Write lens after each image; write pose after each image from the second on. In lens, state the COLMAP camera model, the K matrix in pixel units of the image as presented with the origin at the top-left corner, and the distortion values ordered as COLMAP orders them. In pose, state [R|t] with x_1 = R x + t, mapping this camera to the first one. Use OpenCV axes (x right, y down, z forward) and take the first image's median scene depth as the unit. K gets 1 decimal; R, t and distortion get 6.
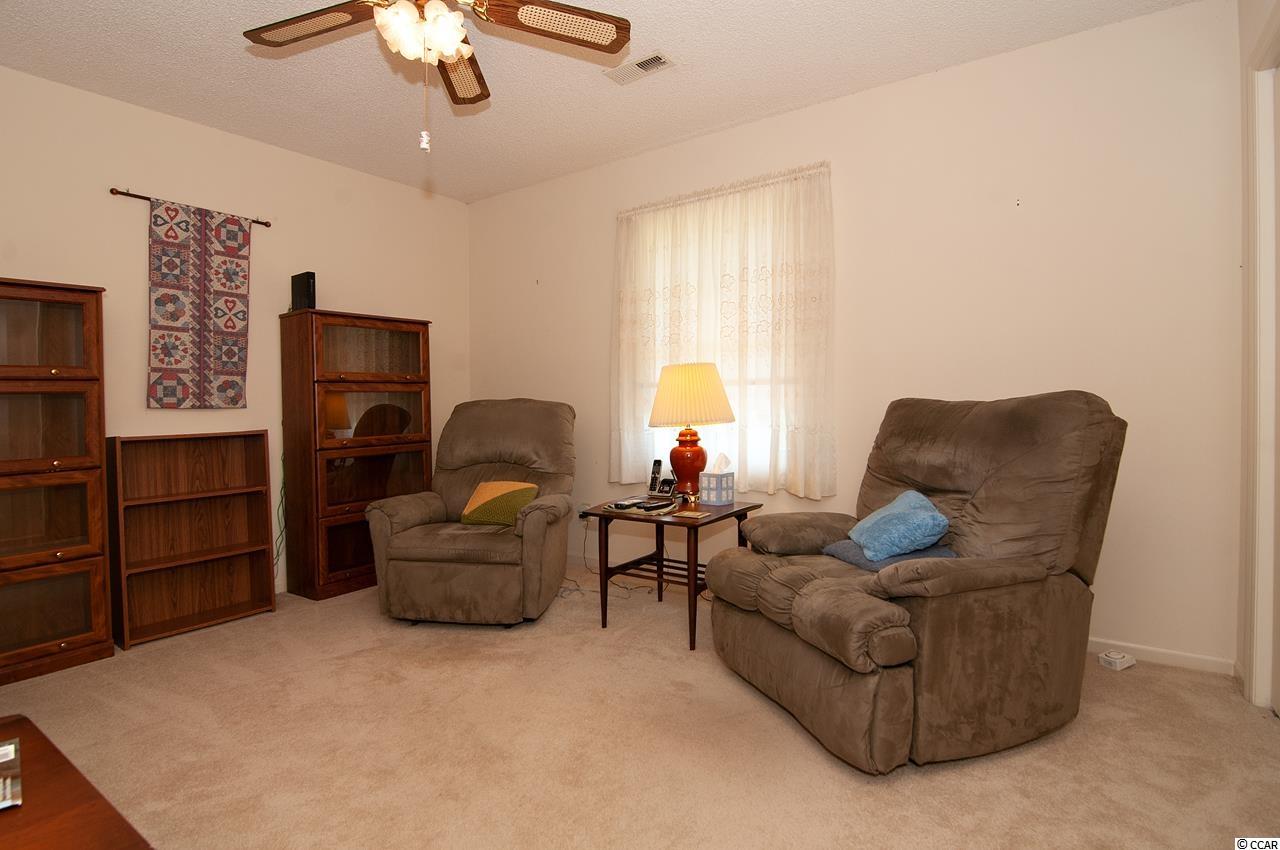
lens RADIAL K [[624.4, 0, 661.8], [0, 624.4, 401.9], [0, 0, 1]] dist [0.000849, -0.000018]
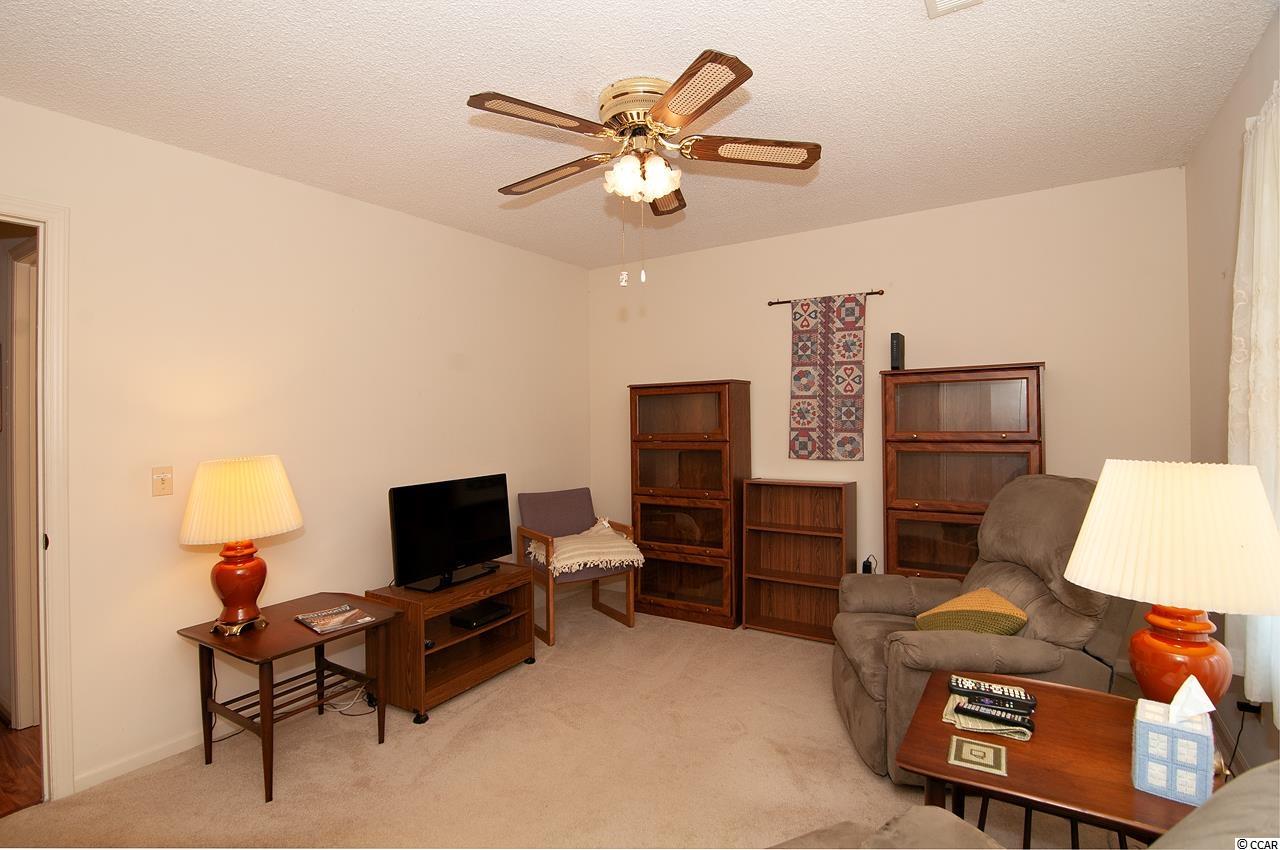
lens RADIAL K [[624.4, 0, 661.8], [0, 624.4, 401.9], [0, 0, 1]] dist [0.000849, -0.000018]
pose [[0.061615, 0.004344, -0.998091, 0.472469], [0.007467, 0.999961, 0.004813, -0.112449], [0.998072, -0.007750, 0.061580, 0.607092]]
